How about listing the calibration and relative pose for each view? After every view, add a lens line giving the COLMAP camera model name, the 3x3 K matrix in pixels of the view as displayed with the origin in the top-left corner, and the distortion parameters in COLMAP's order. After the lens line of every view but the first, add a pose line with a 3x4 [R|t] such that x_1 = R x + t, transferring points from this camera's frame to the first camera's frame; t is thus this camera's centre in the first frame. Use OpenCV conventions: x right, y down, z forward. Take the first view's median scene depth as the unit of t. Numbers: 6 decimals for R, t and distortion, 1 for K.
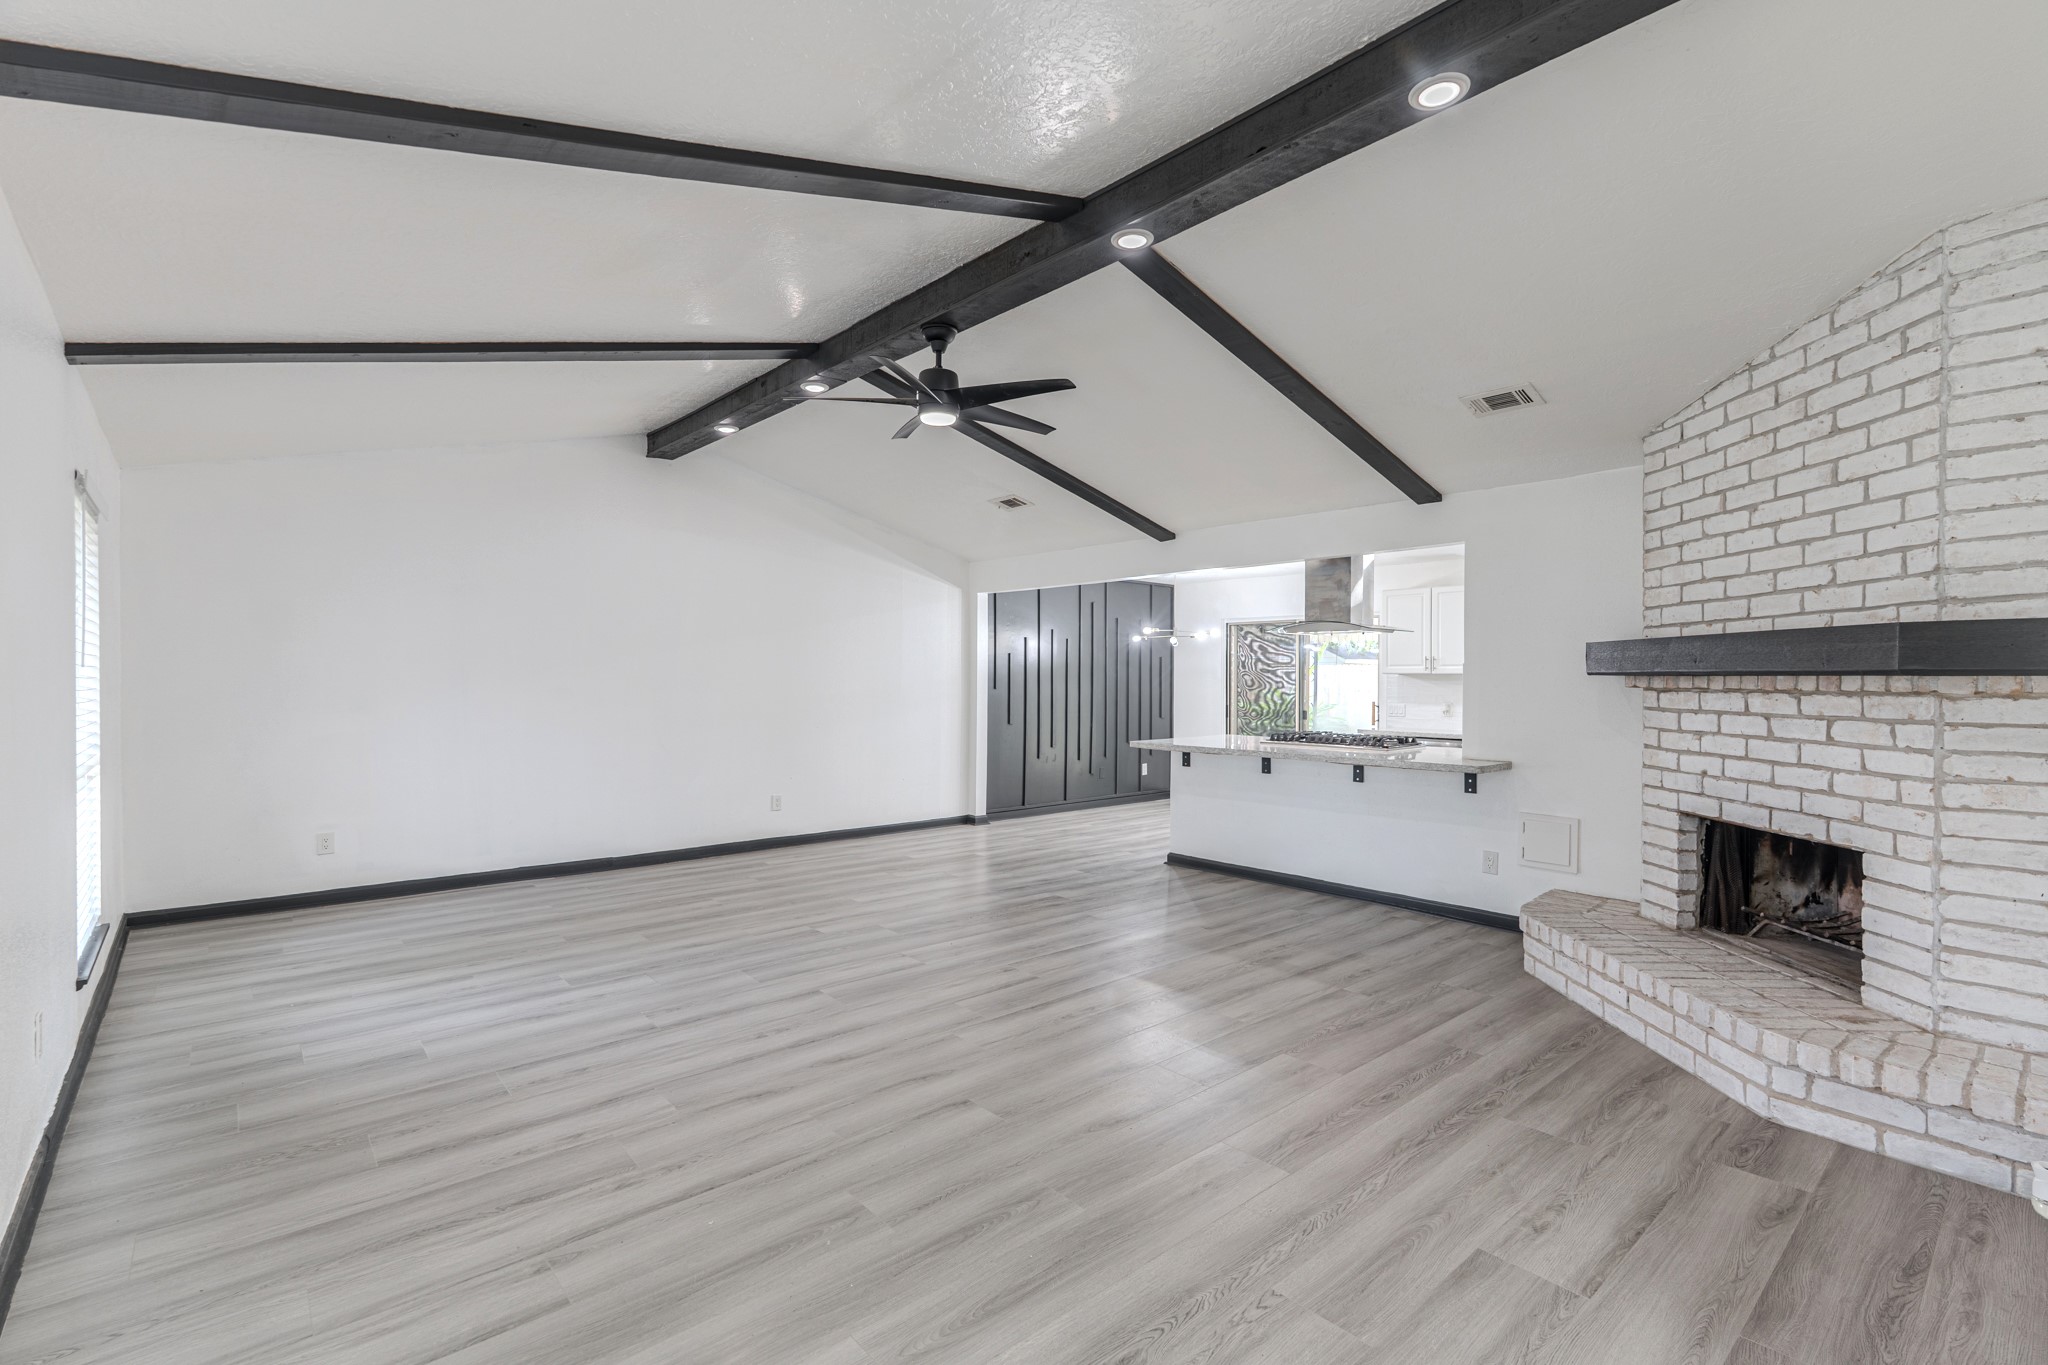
lens RADIAL K [[903.1, 0, 1043.8], [0, 903.1, 682.5], [0, 0, 1]] dist [-0.001851, -0.000118]
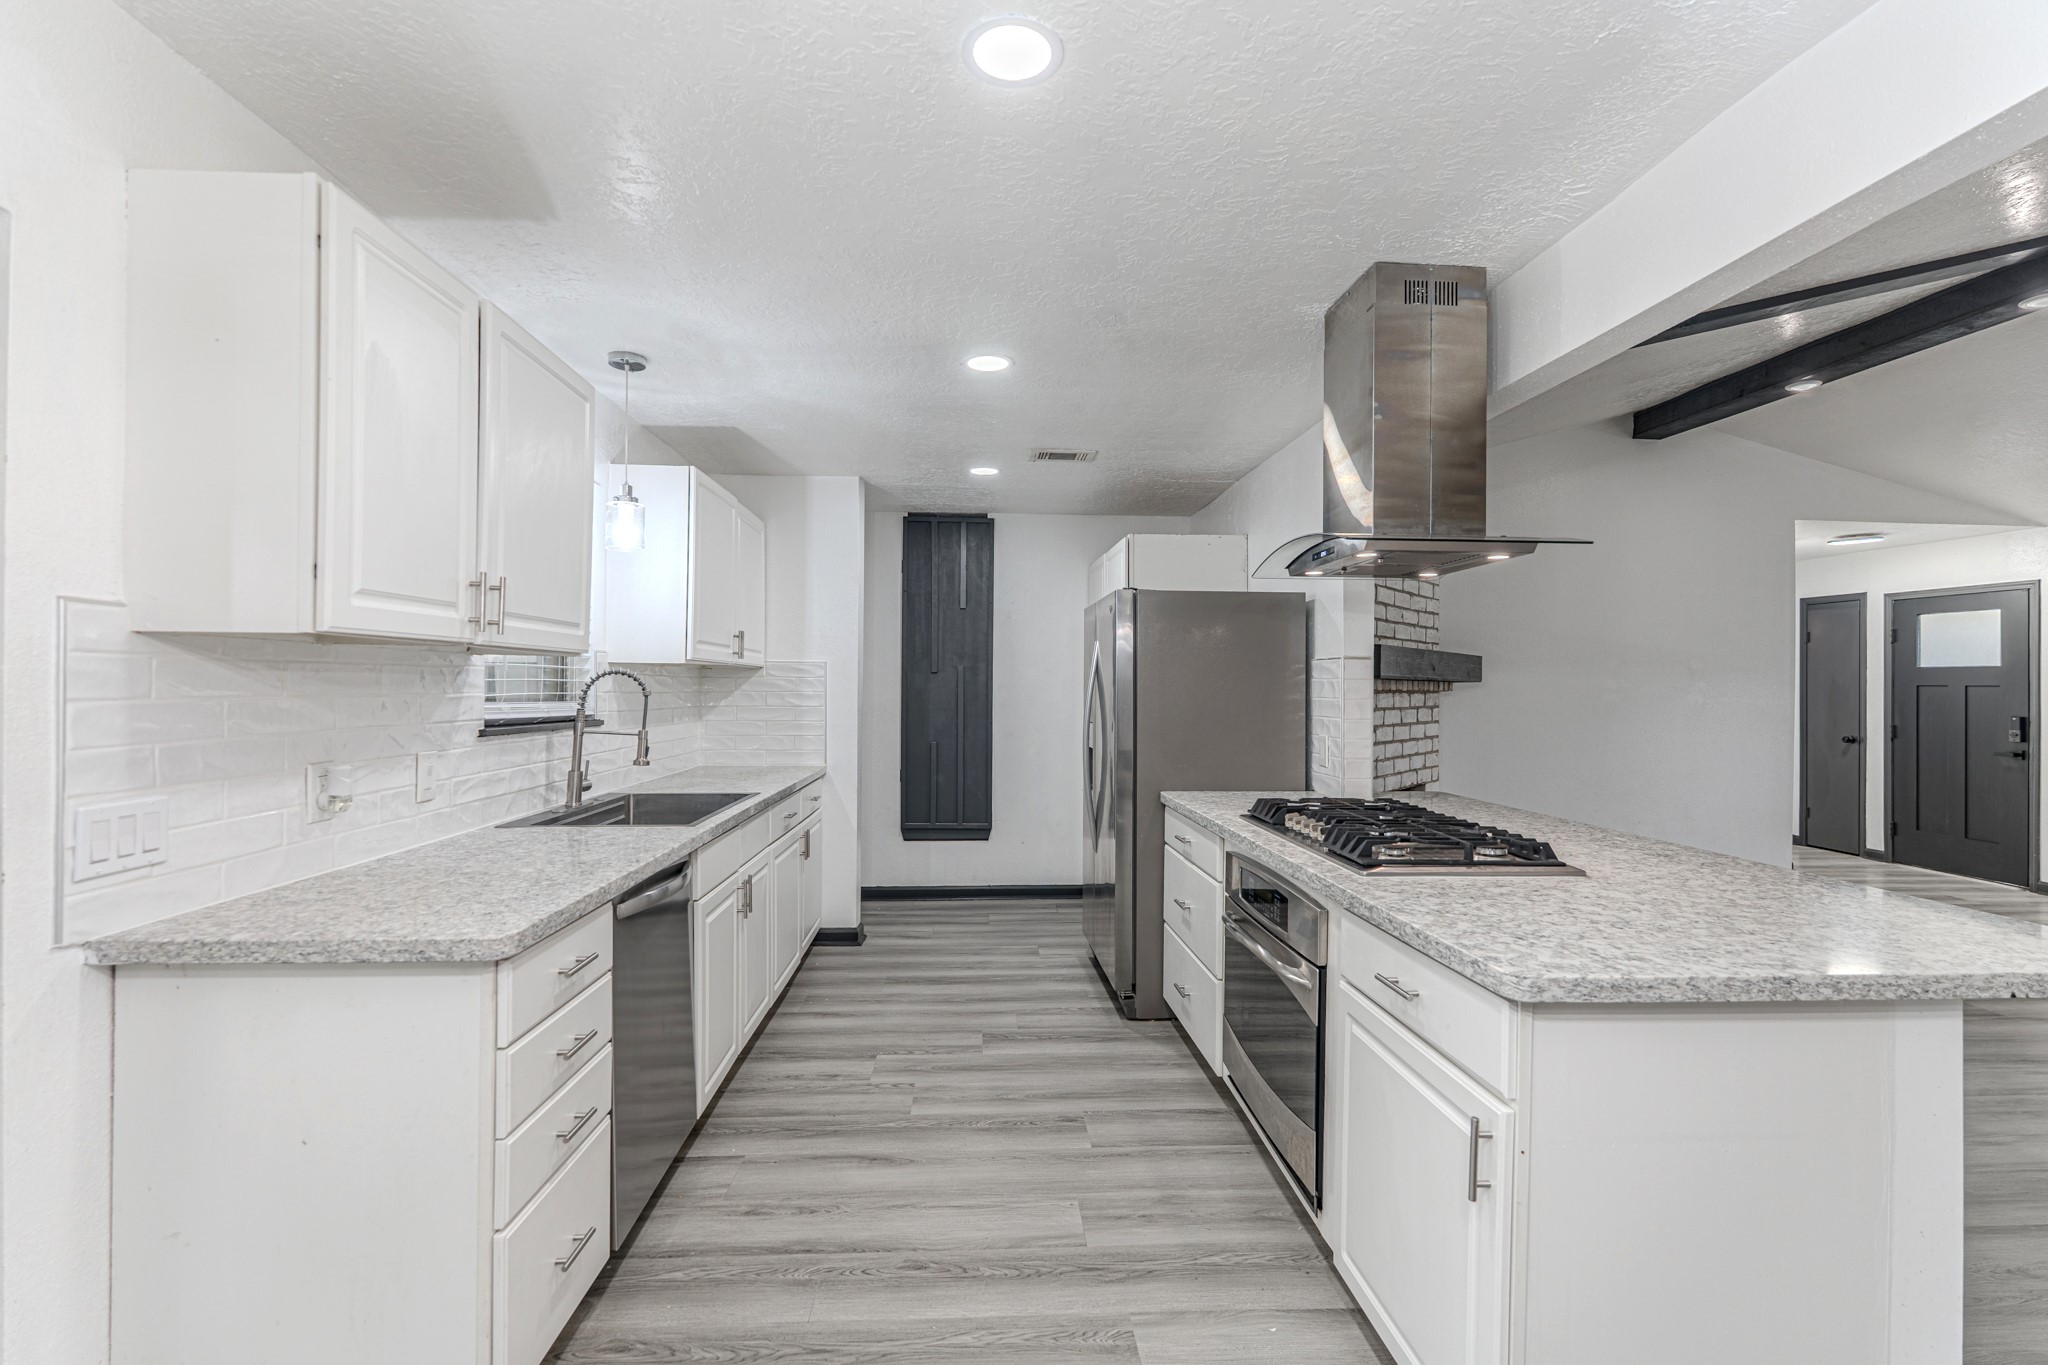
lens RADIAL K [[915.6, 0, 1021.2], [0, 915.6, 682.7], [0, 0, 1]] dist [-0.002458, 0.000668]
pose [[-0.773826, -0.009203, 0.633331, 0.348016], [-0.009721, 0.999949, 0.002654, -0.002773], [-0.633323, -0.004103, -0.773877, 2.515954]]
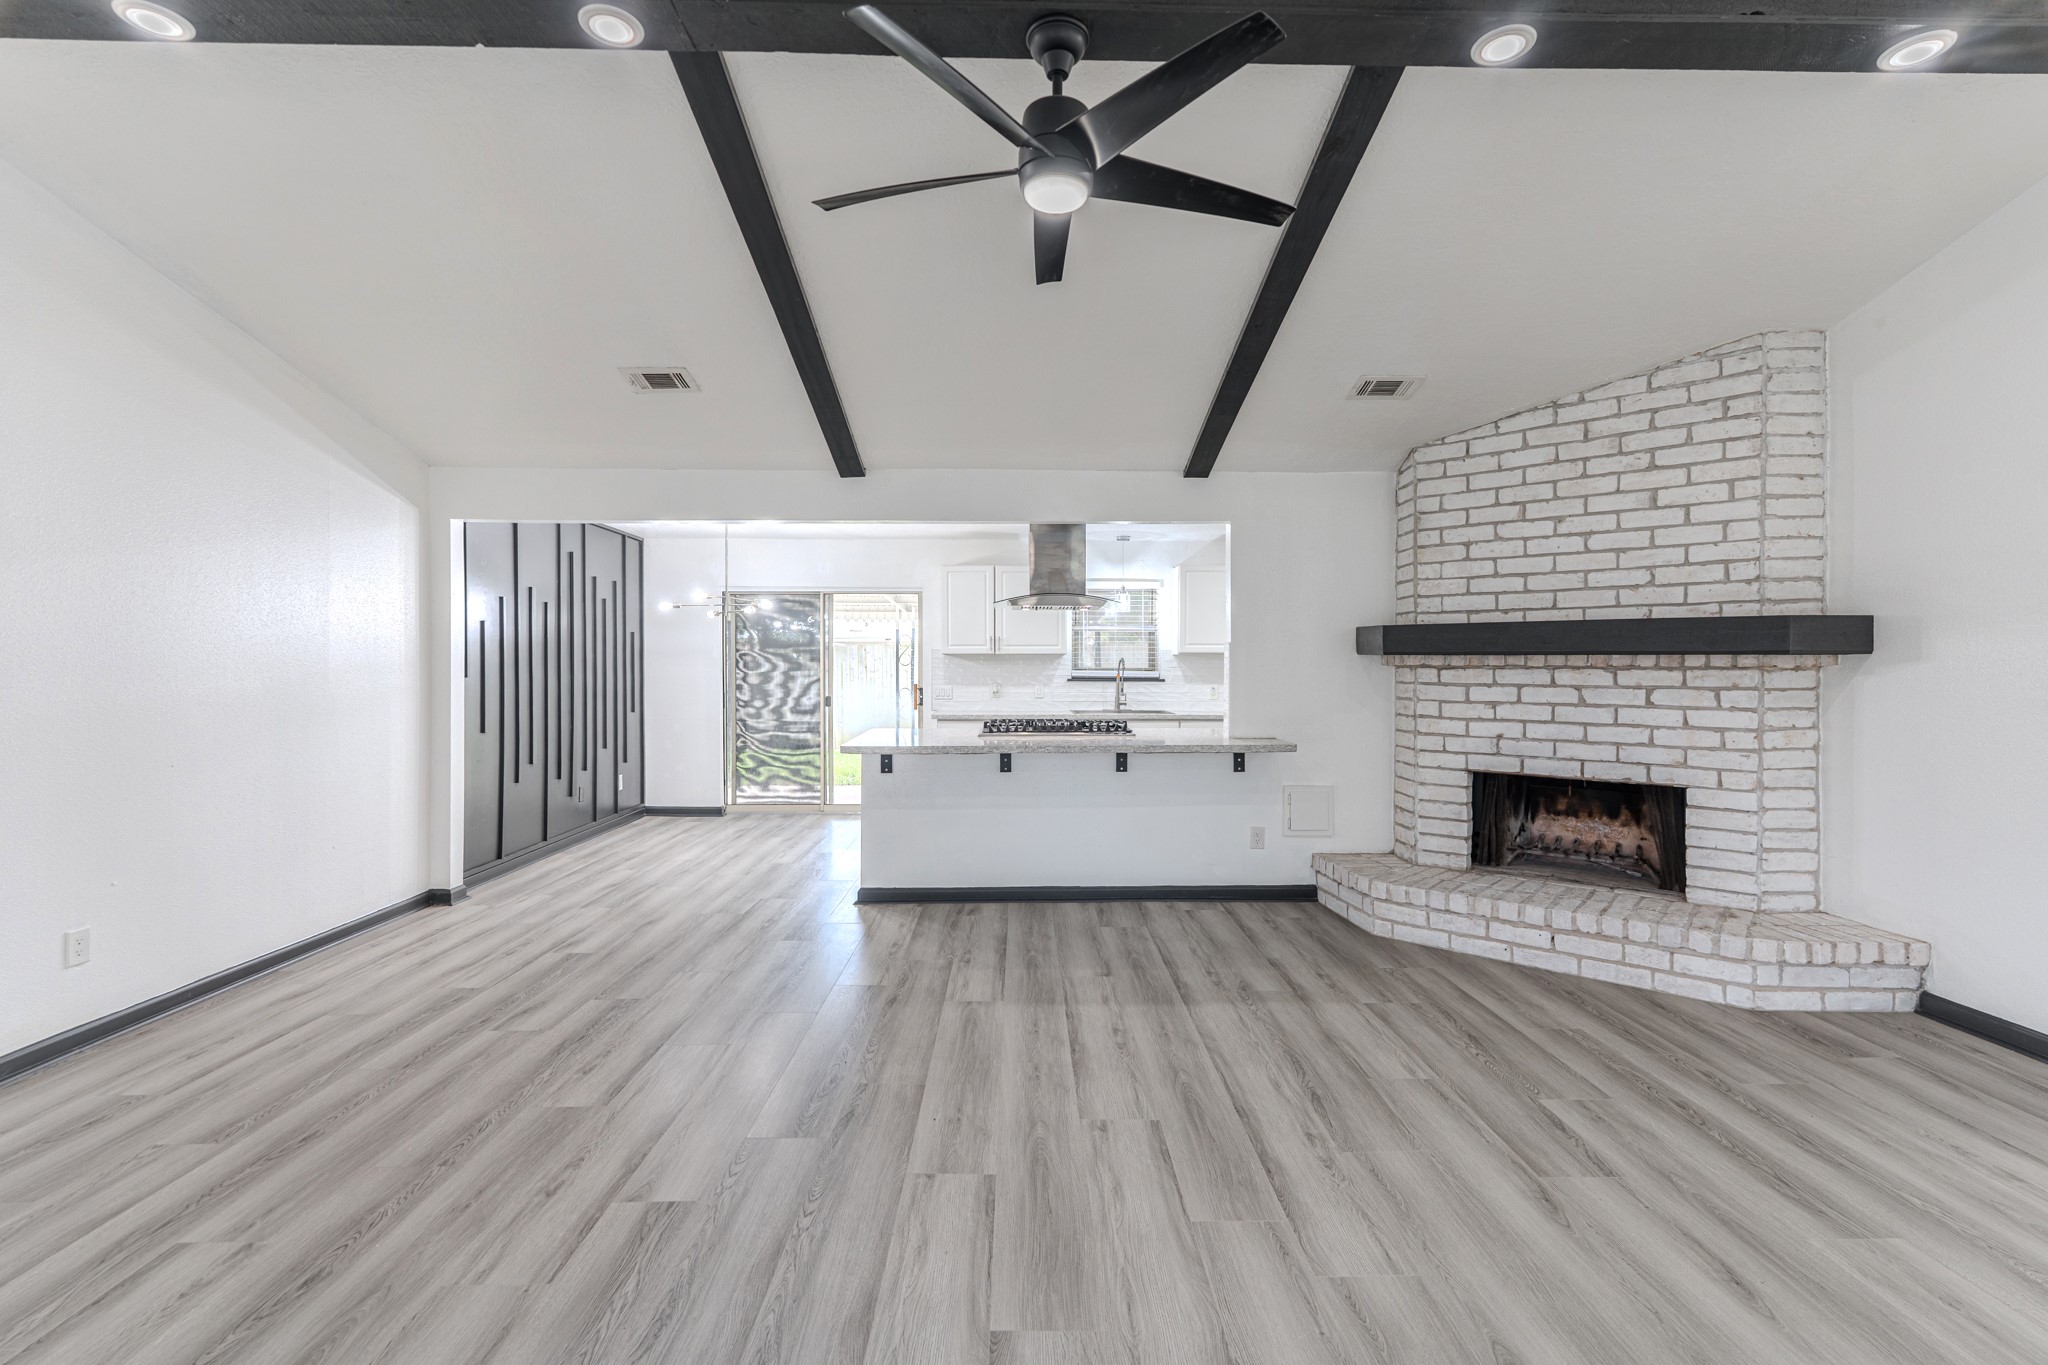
lens RADIAL K [[900.2, 0, 1027.1], [0, 900.2, 666.0], [0, 0, 1]] dist [-0.001833, -0.000293]
pose [[0.662803, -0.008529, 0.748745, -0.640890], [0.006574, 0.999963, 0.005571, -0.004240], [-0.748765, 0.001230, 0.662835, 0.750098]]
